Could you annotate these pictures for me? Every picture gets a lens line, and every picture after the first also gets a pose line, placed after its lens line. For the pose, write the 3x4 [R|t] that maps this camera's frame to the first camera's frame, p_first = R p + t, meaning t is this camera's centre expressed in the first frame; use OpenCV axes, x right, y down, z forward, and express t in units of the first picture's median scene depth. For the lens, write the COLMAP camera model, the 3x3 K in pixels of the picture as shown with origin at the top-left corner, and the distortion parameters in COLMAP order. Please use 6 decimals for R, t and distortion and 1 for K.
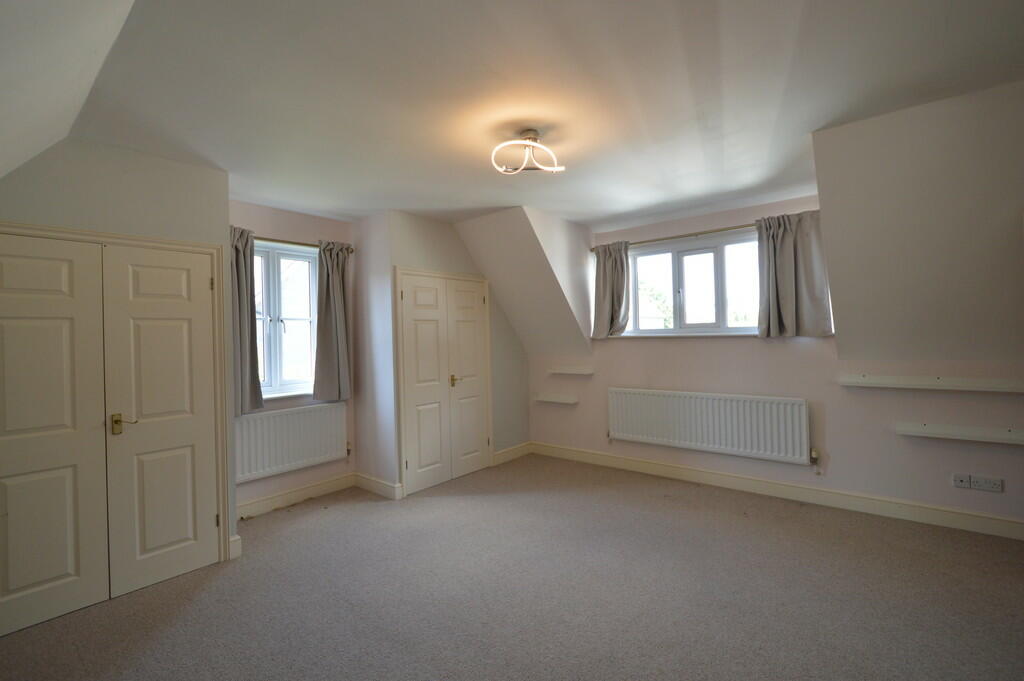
lens RADIAL K [[452.8, 0, 515.3], [0, 452.8, 332.5], [0, 0, 1]] dist [0.002293, -0.005537]
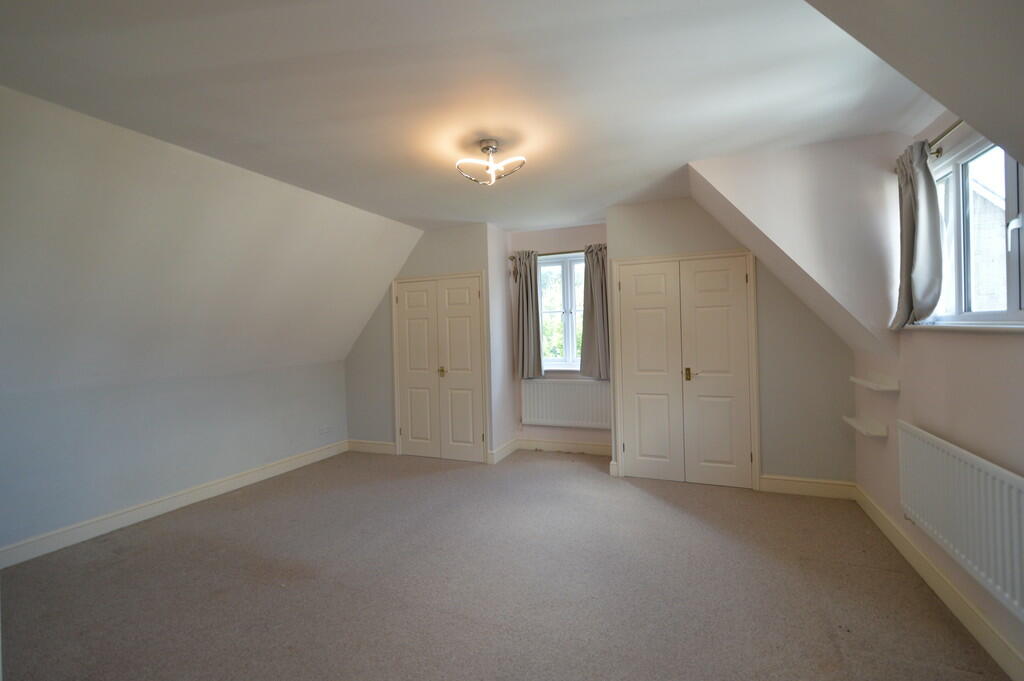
lens RADIAL K [[452.8, 0, 515.3], [0, 452.8, 332.5], [0, 0, 1]] dist [0.002293, -0.005537]
pose [[0.300055, 0.024950, -0.953596, 0.675927], [0.024782, 0.999117, 0.033939, -0.016000], [0.953600, -0.033816, 0.299171, 0.451903]]
